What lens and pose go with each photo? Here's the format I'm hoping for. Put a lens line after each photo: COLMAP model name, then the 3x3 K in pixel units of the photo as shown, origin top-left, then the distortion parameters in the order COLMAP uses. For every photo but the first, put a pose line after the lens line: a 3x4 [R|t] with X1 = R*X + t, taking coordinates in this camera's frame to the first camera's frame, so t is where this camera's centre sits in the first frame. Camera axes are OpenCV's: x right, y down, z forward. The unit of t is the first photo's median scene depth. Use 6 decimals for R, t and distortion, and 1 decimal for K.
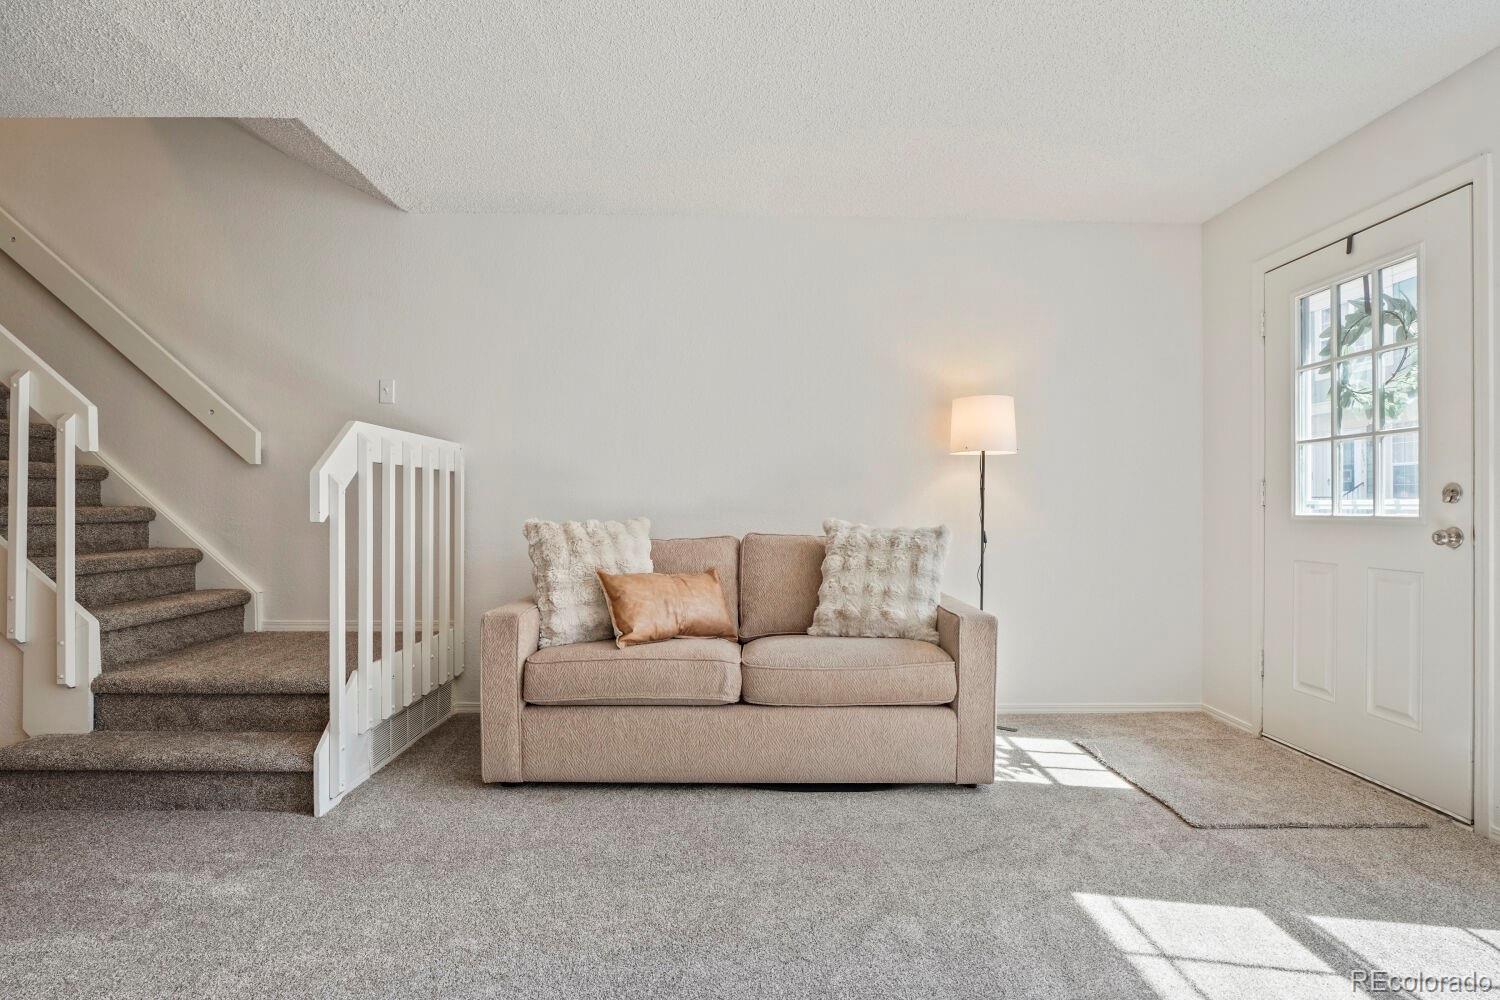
lens RADIAL K [[742.1, 0, 757.8], [0, 742.1, 497.0], [0, 0, 1]] dist [-0.009339, 0.001173]
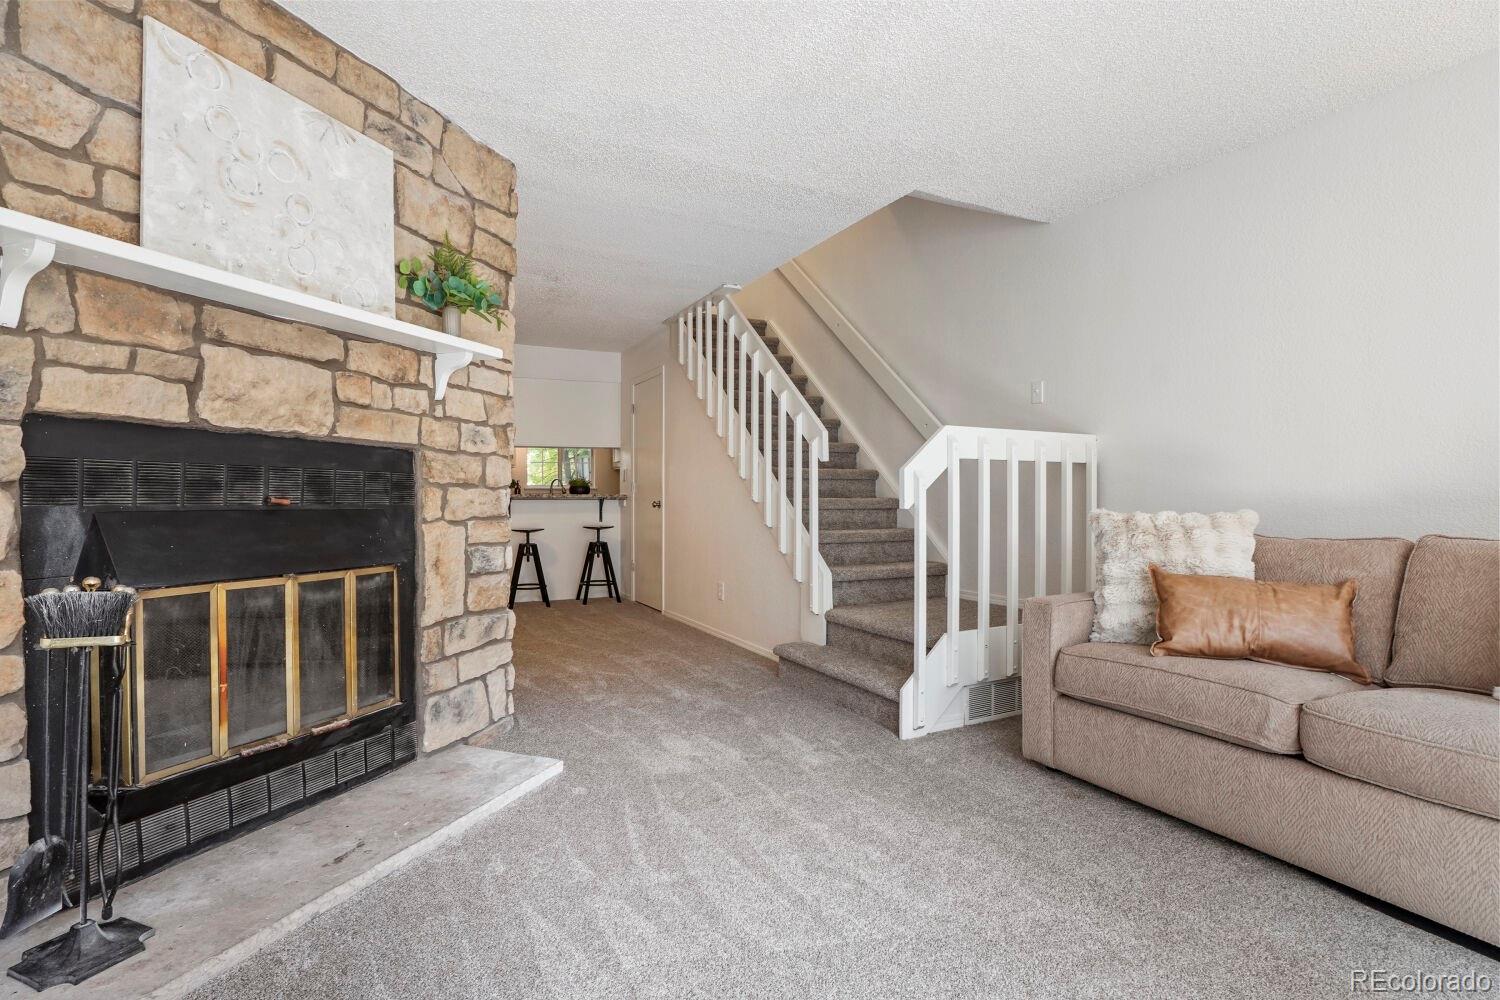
lens RADIAL K [[742.1, 0, 757.8], [0, 742.1, 497.0], [0, 0, 1]] dist [-0.009339, 0.001173]
pose [[0.454684, -0.003218, -0.890647, 0.390221], [0.010760, 0.999940, 0.001880, 0.007905], [0.890588, -0.010438, 0.454691, 0.180661]]
